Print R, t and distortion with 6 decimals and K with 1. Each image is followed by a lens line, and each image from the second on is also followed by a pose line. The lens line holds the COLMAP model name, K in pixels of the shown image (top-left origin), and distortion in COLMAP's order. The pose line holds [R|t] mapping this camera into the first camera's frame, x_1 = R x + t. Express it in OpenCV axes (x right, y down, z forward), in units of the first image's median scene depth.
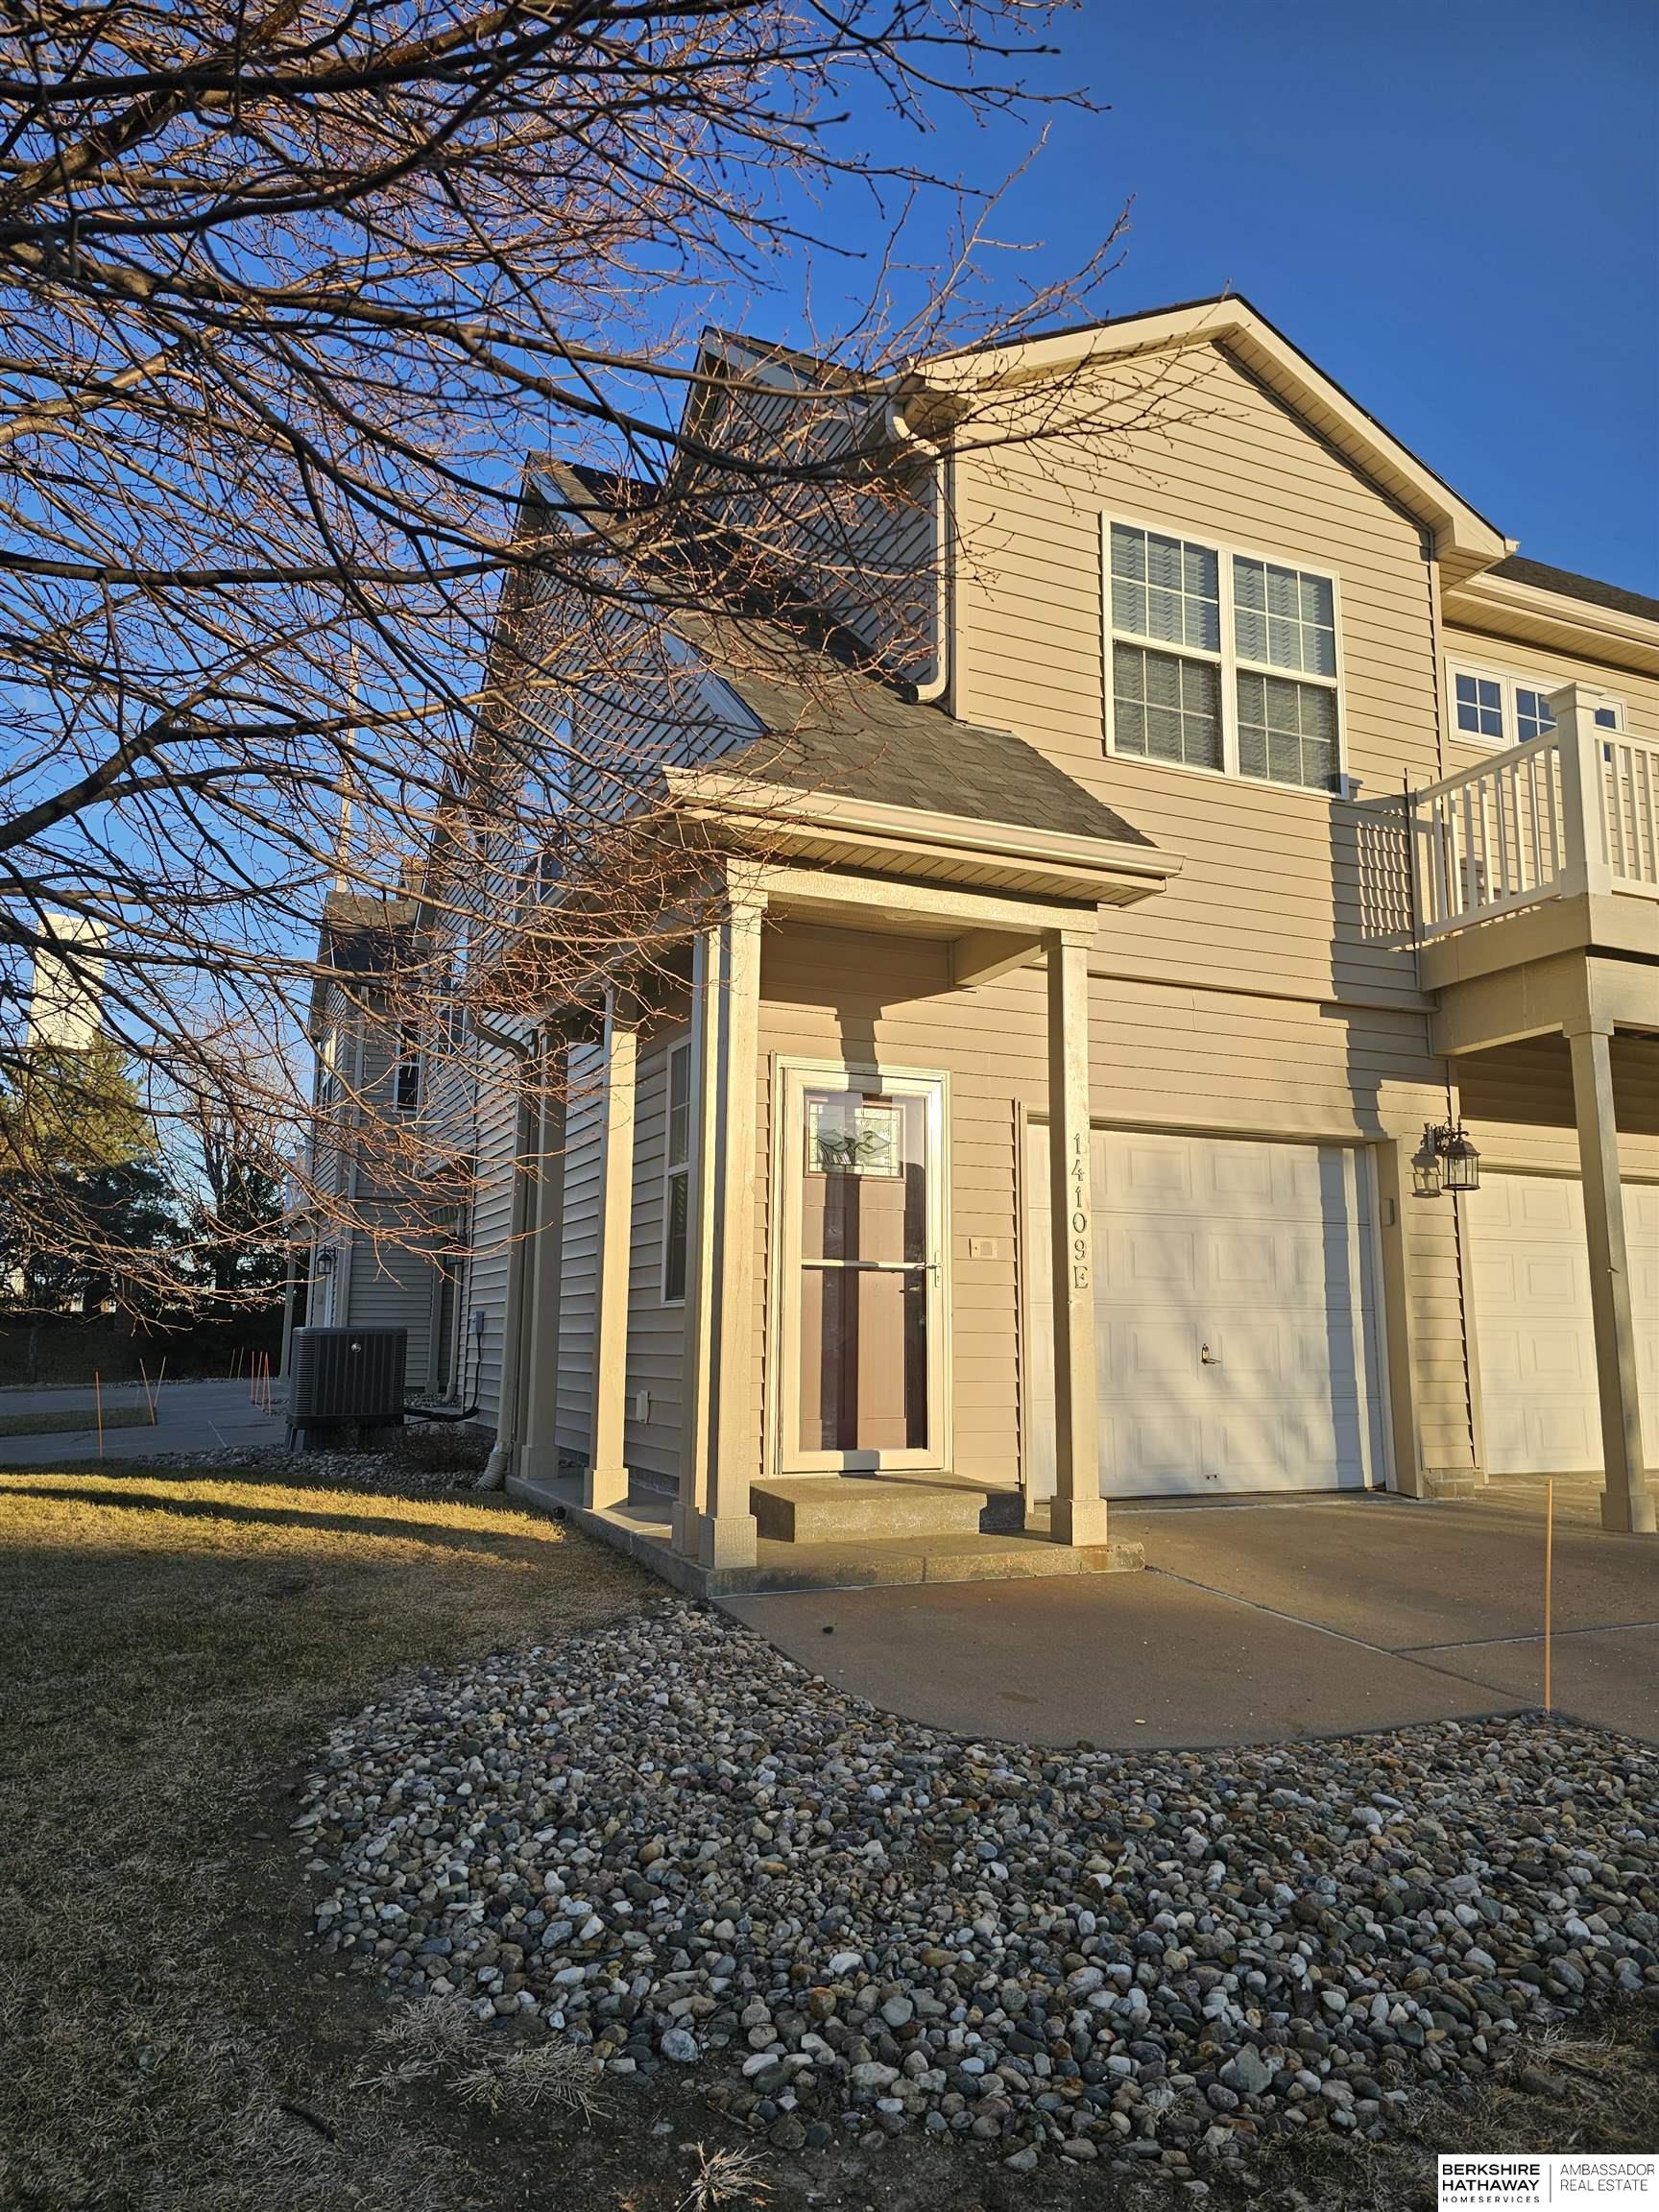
lens RADIAL K [[1477.7, 0, 836.5], [0, 1477.7, 1118.3], [0, 0, 1]] dist [0.048902, -0.010440]
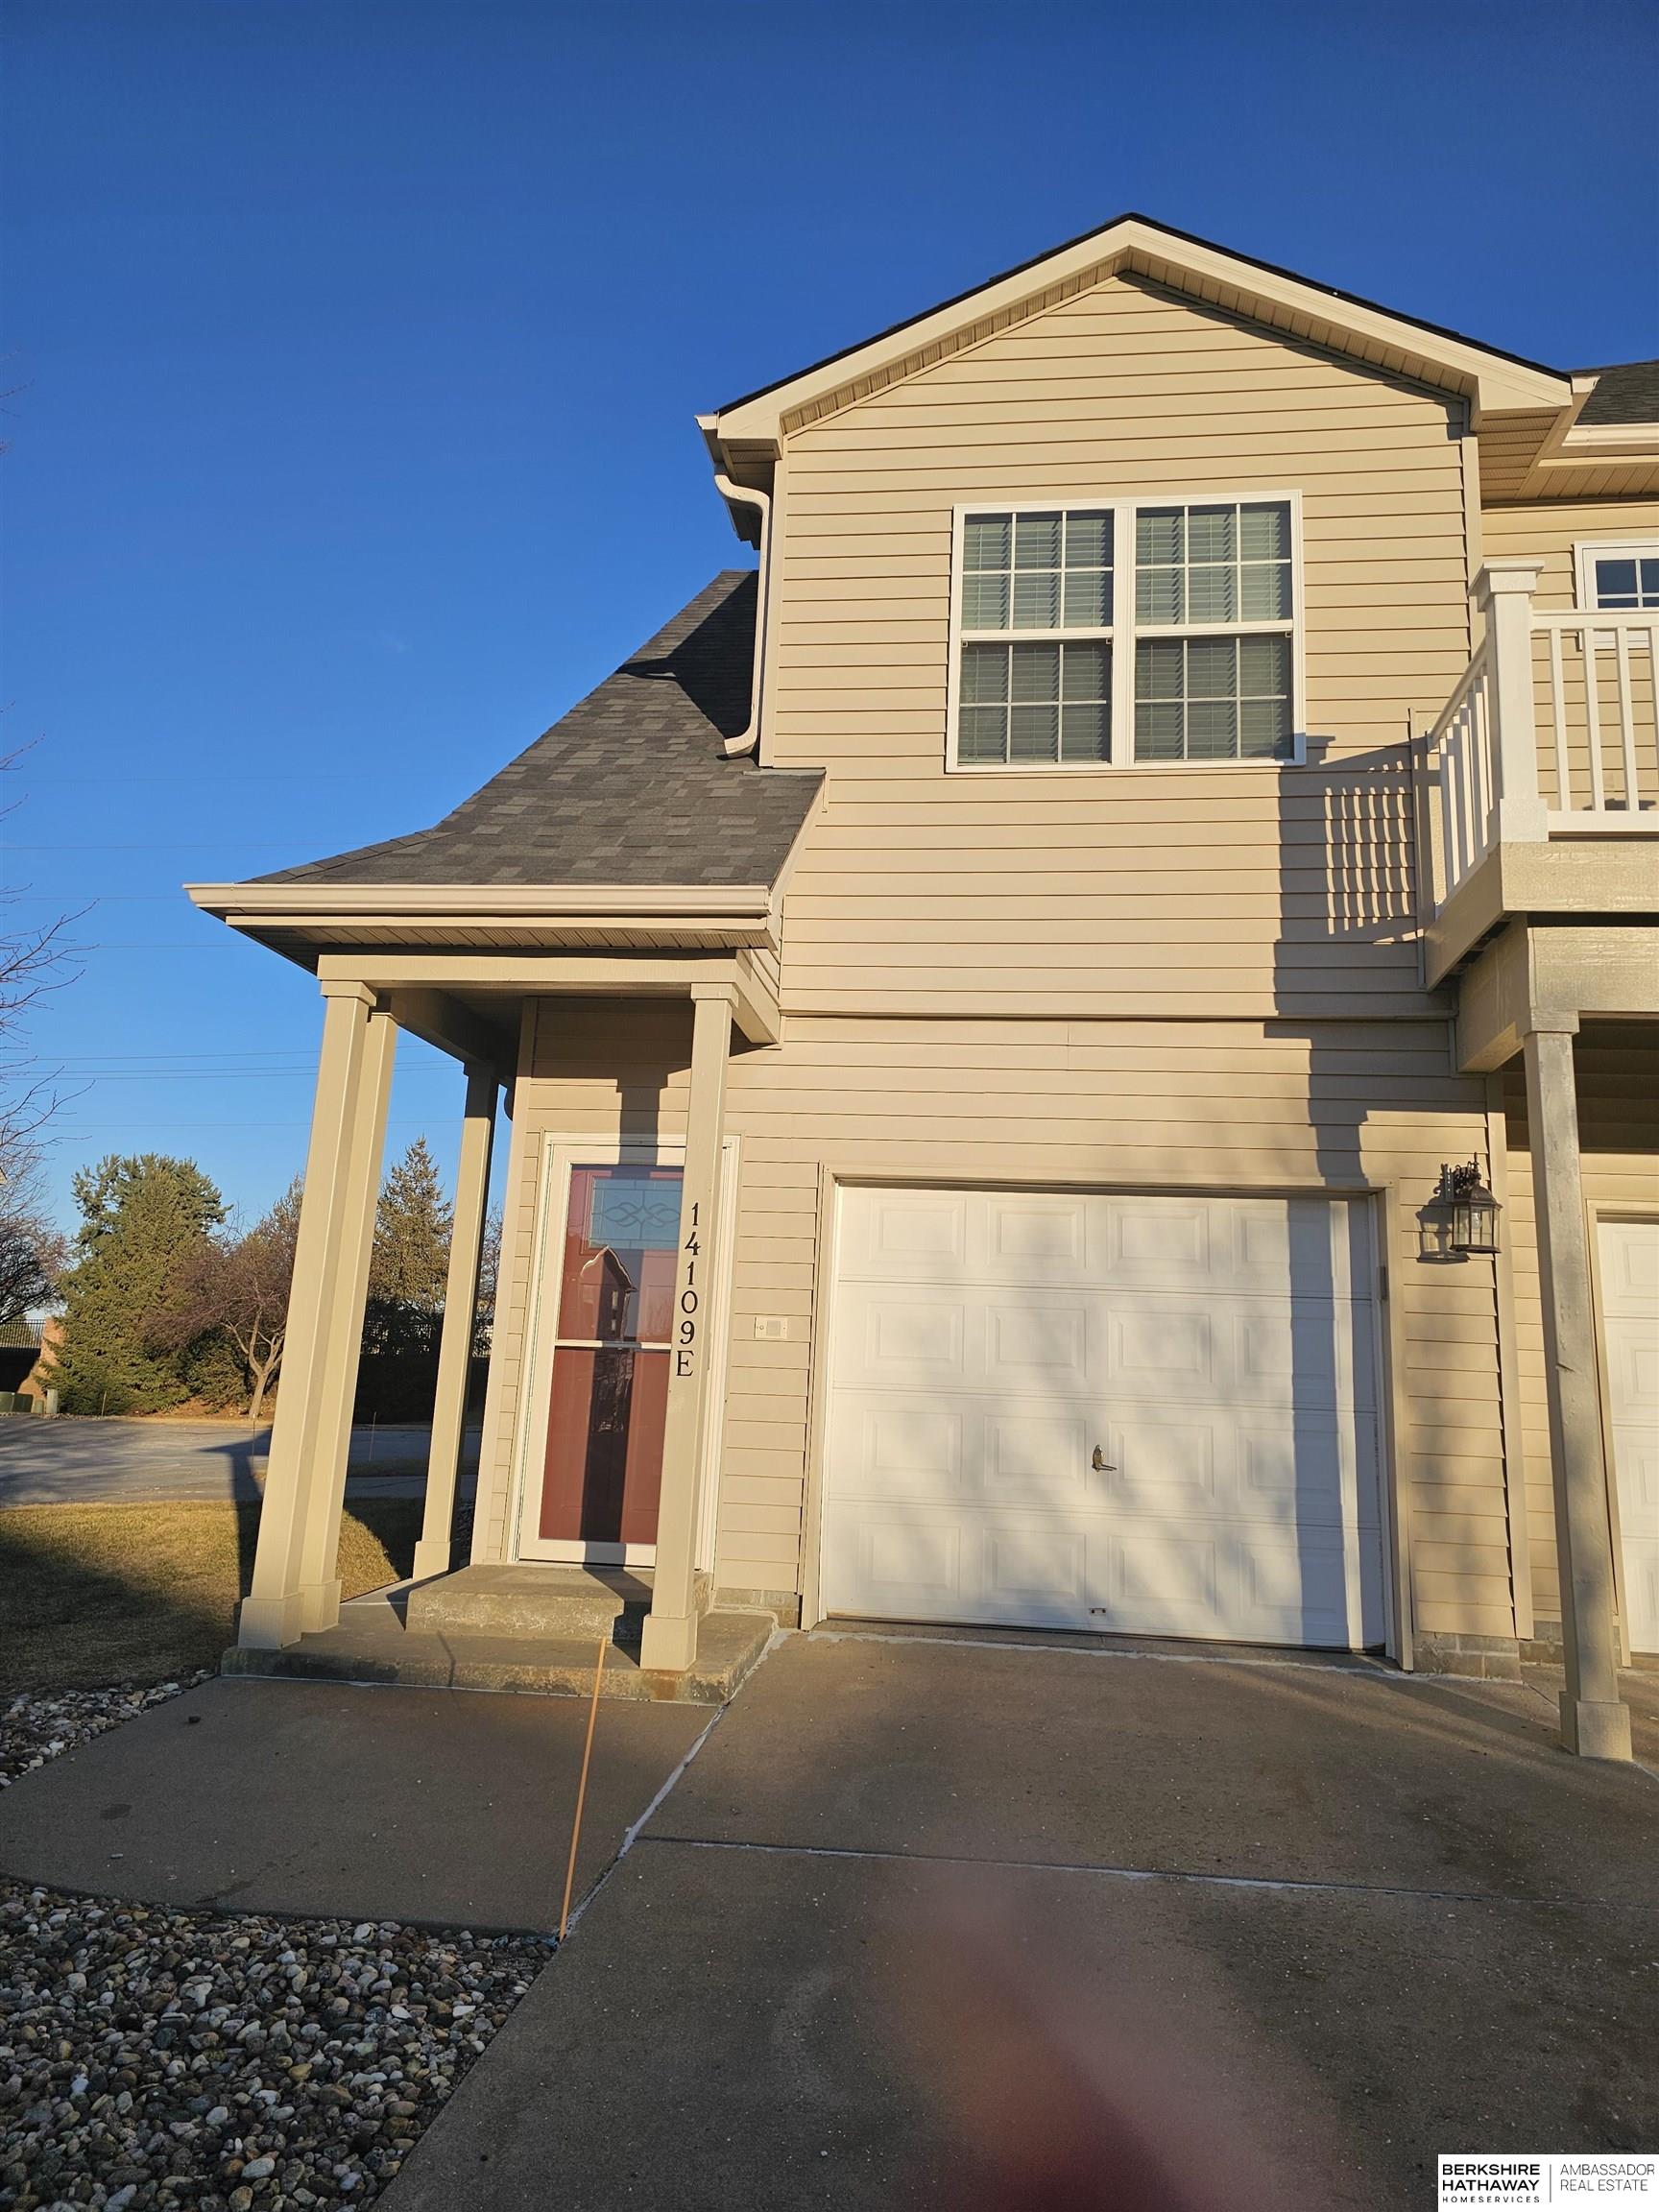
lens RADIAL K [[1477.7, 0, 834.8], [0, 1477.7, 1091.1], [0, 0, 1]] dist [0.048902, -0.010440]
pose [[0.859603, -0.072995, -0.505722, 0.535580], [0.042741, 0.996547, -0.071190, 0.007445], [0.509172, 0.039580, 0.859754, 0.197103]]
